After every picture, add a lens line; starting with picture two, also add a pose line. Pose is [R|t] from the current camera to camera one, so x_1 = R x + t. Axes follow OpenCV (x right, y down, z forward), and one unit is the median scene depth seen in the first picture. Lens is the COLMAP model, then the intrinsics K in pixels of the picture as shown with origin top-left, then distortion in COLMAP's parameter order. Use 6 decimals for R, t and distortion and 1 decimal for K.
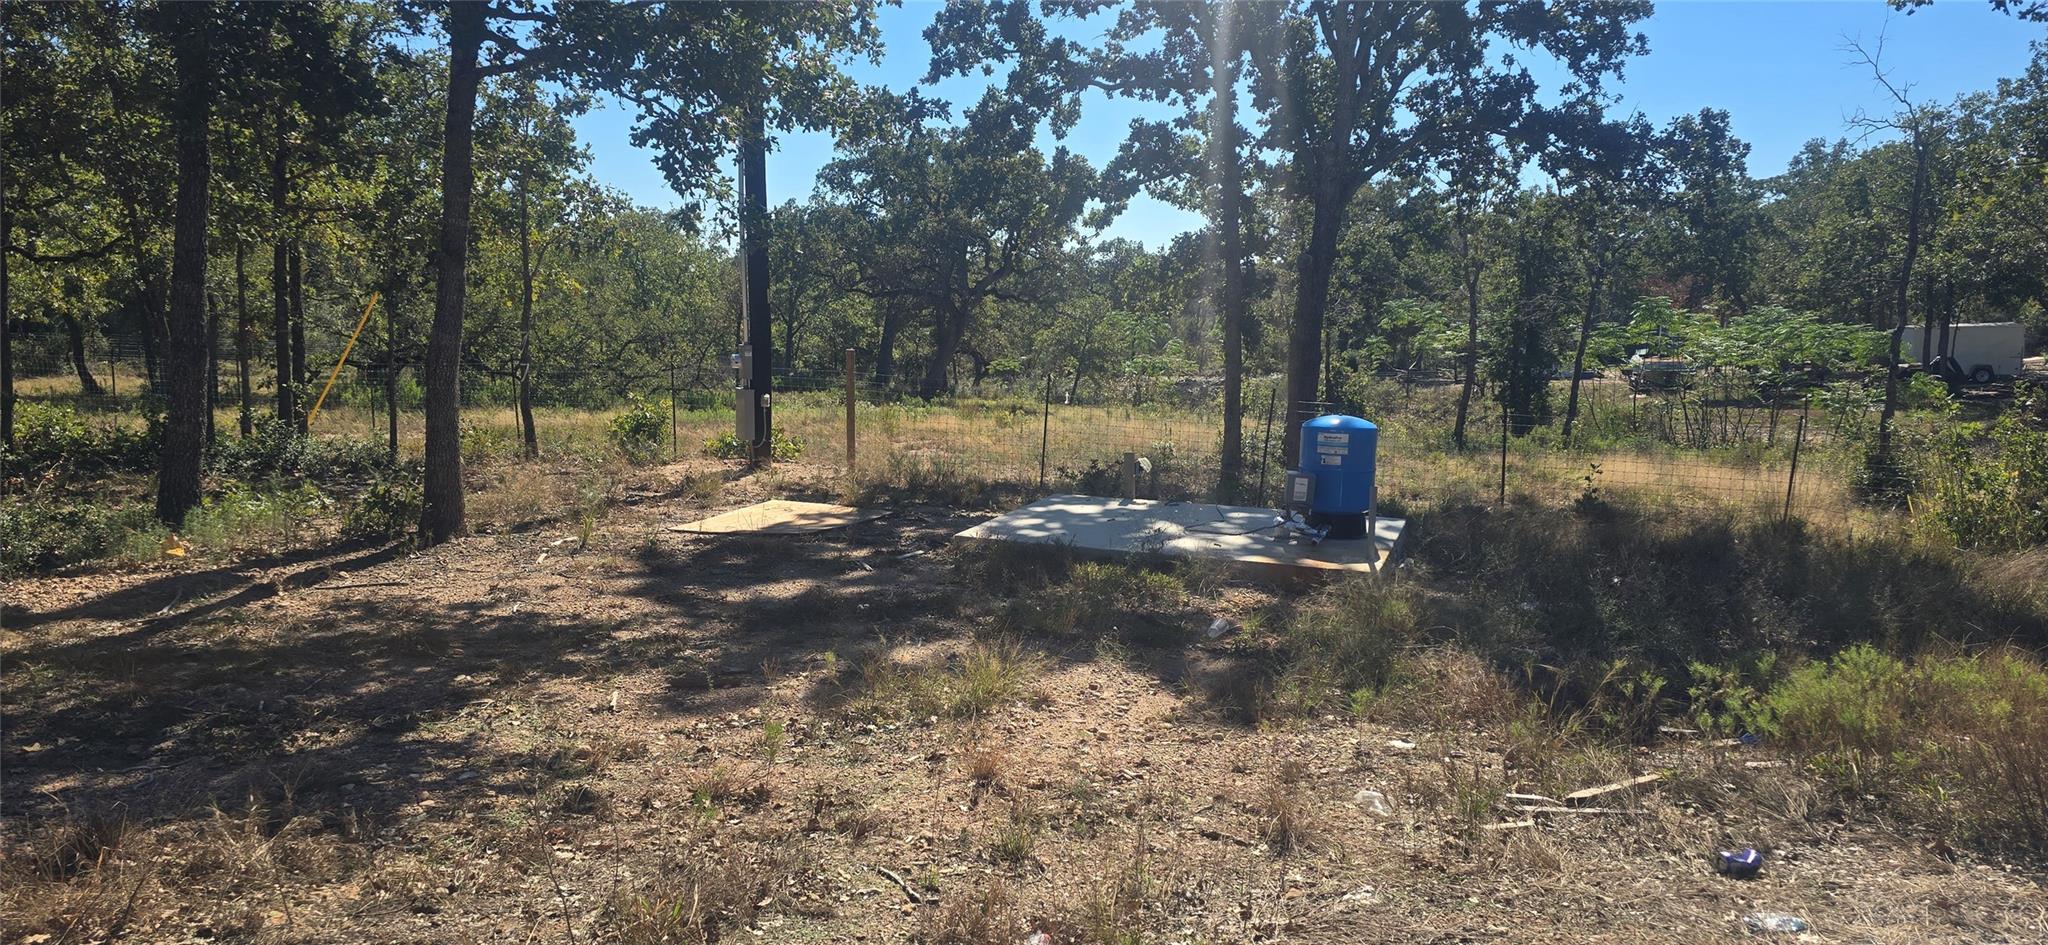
lens RADIAL K [[1274.3, 0, 1024.0], [0, 1274.3, 472.5], [0, 0, 1]] dist [0.130007, 0.000073]
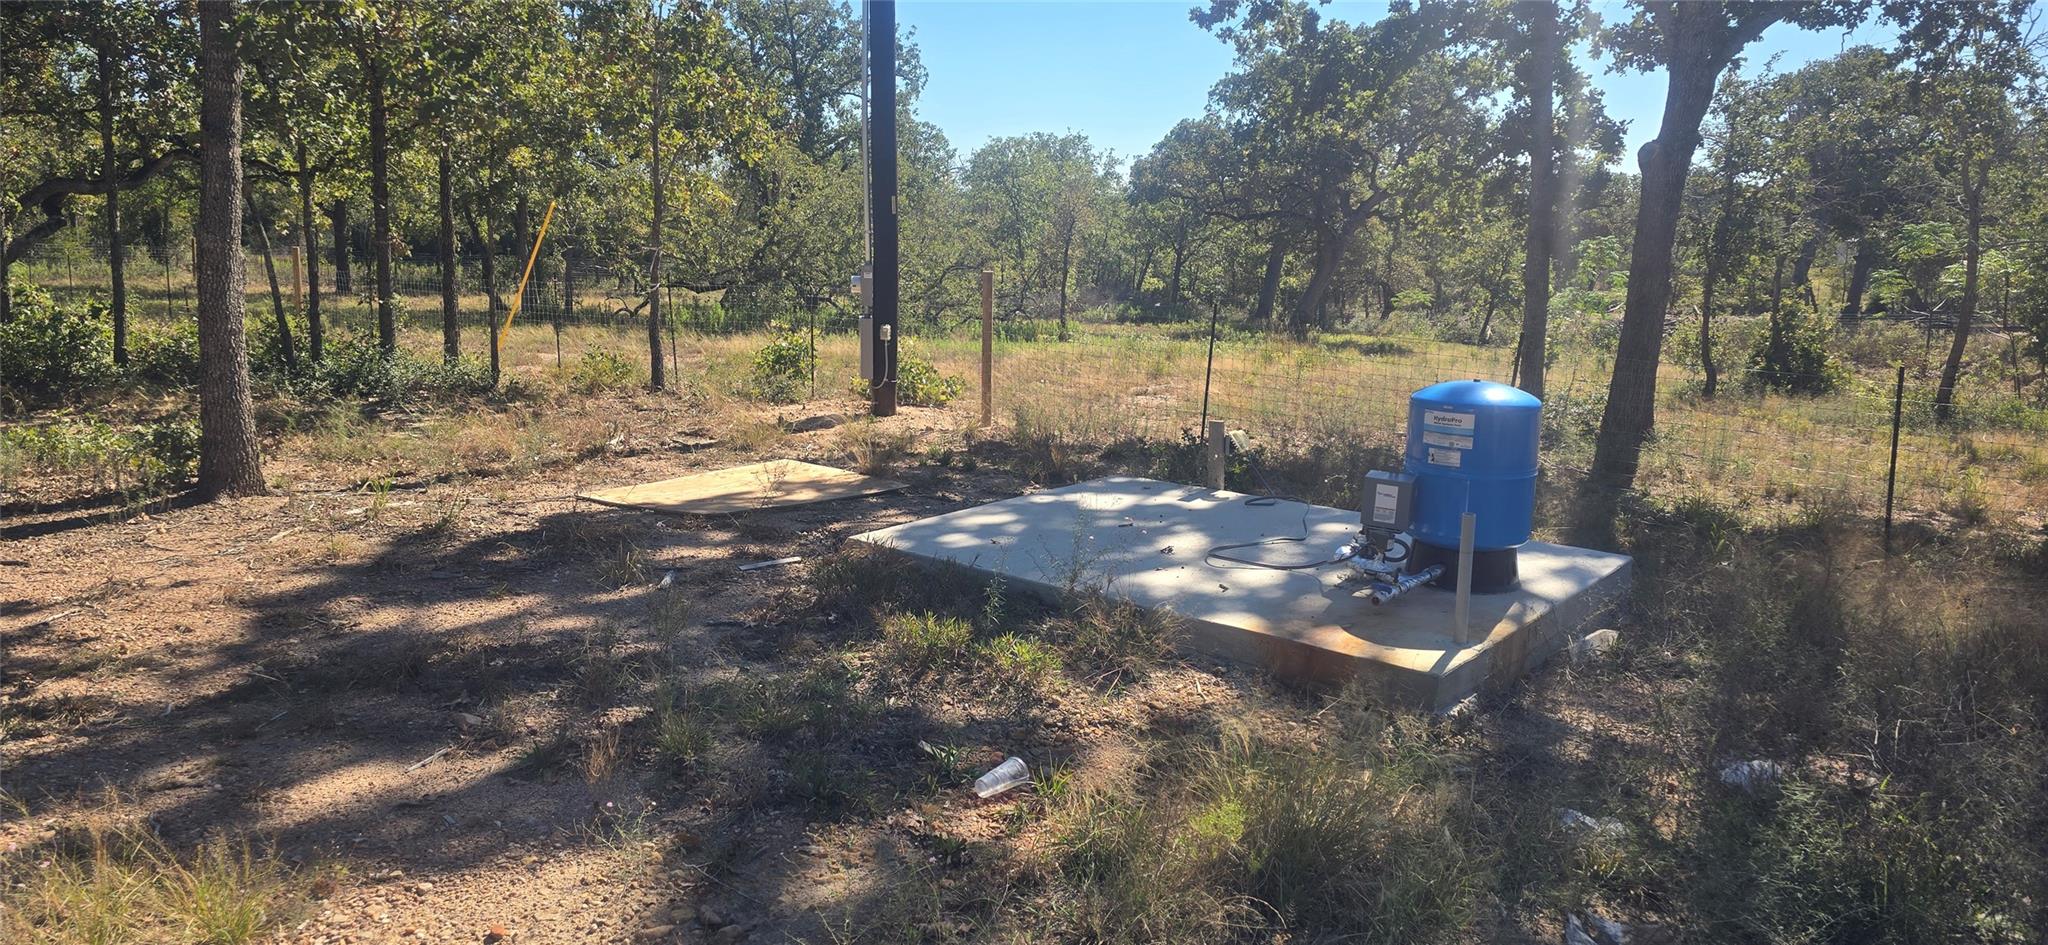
lens RADIAL K [[1277.0, 0, 1024.0], [0, 1277.0, 472.5], [0, 0, 1]] dist [0.002388, -0.000719]
pose [[0.939988, 0.060426, -0.335814, 0.131464], [-0.042357, 0.997246, 0.060879, -0.015552], [0.338568, -0.043001, 0.939959, 0.199305]]
